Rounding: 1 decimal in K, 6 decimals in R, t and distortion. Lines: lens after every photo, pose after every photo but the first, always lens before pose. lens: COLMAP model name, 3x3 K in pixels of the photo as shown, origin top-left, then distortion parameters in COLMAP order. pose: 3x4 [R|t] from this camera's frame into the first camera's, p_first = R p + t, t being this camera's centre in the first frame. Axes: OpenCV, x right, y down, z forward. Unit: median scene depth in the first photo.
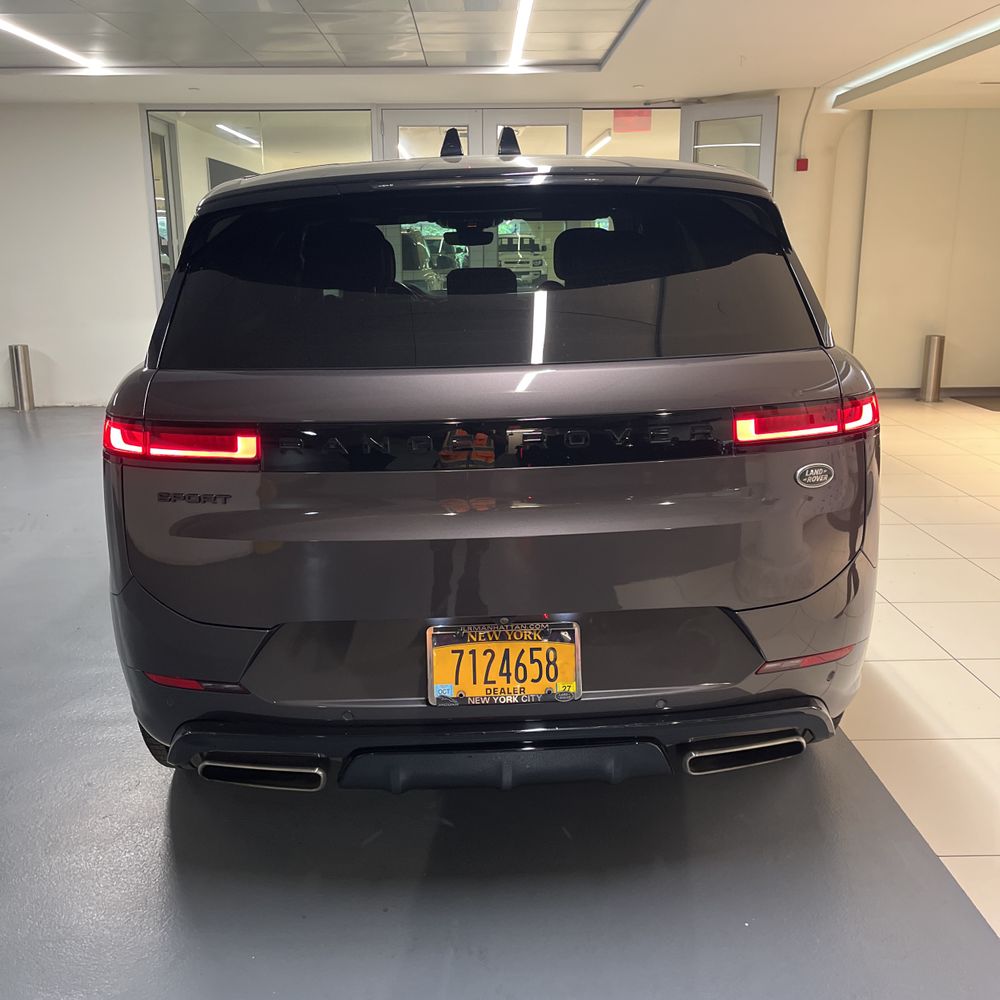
lens RADIAL K [[1019.9, 0, 501.1], [0, 1019.9, 499.7], [0, 0, 1]] dist [0.027740, 0.000000]
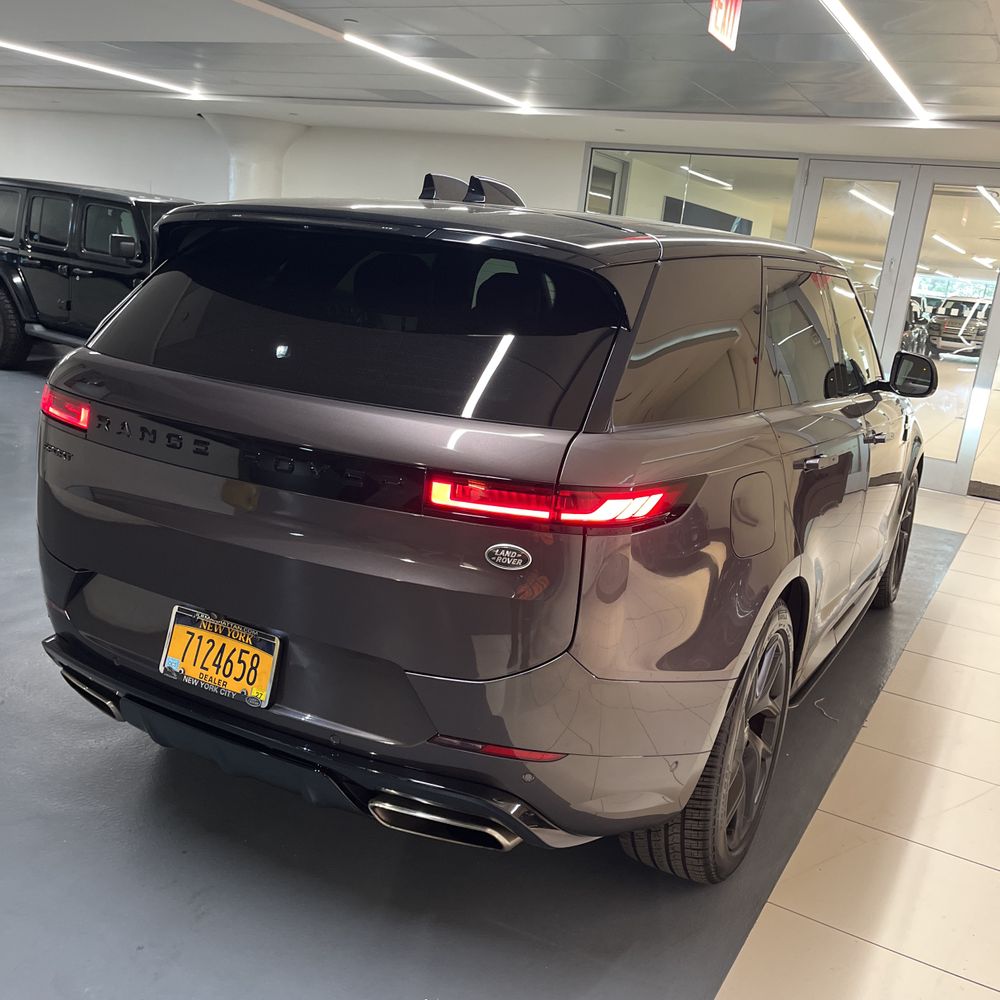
lens RADIAL K [[1019.9, 0, 503.5], [0, 1019.9, 503.6], [0, 0, 1]] dist [0.027740, 0.000000]
pose [[0.860524, 0.217569, -0.460611, 0.730642], [-0.232465, 0.972284, 0.024962, -0.095115], [0.453276, 0.085596, 0.887251, 0.154184]]
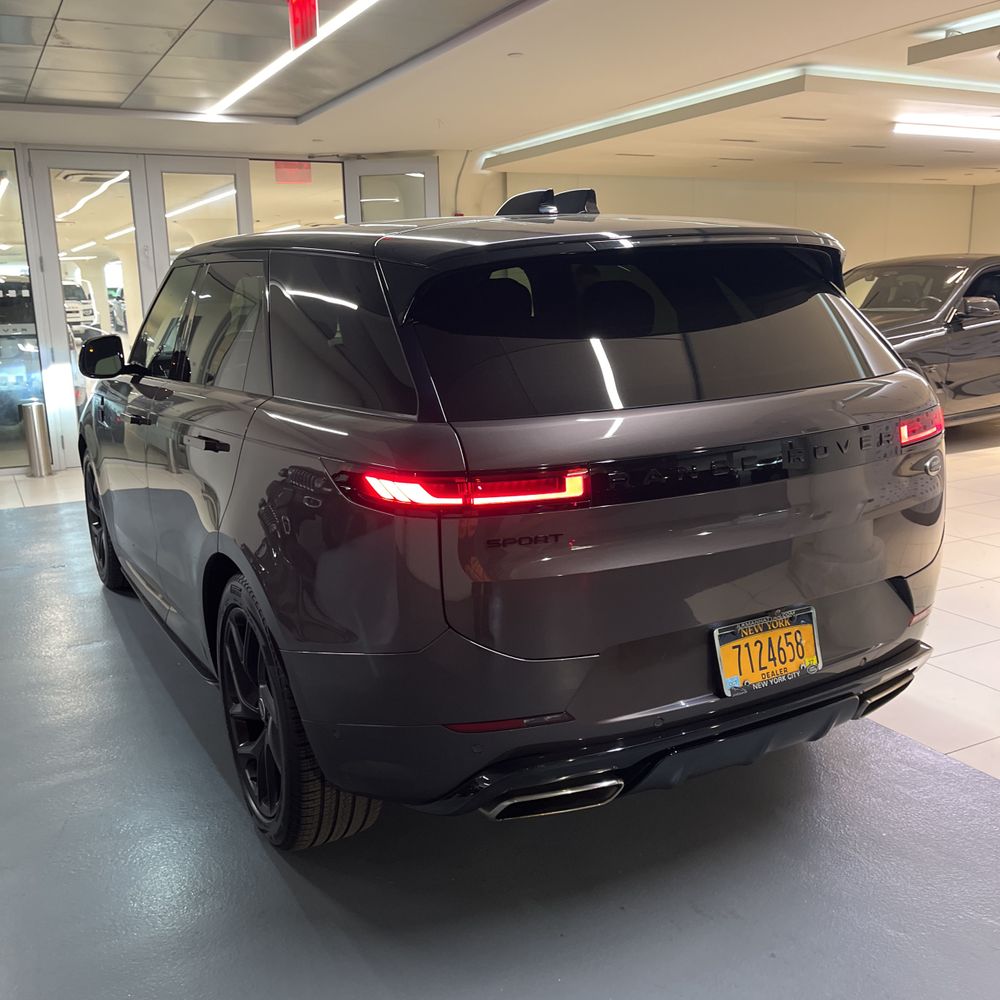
lens RADIAL K [[1019.9, 0, 493.9], [0, 1019.9, 499.3], [0, 0, 1]] dist [0.027740, 0.000000]
pose [[0.893620, -0.104129, 0.436579, -0.767091], [0.122721, 0.992335, -0.014509, -0.031871], [-0.431722, 0.066543, 0.899549, 0.075509]]
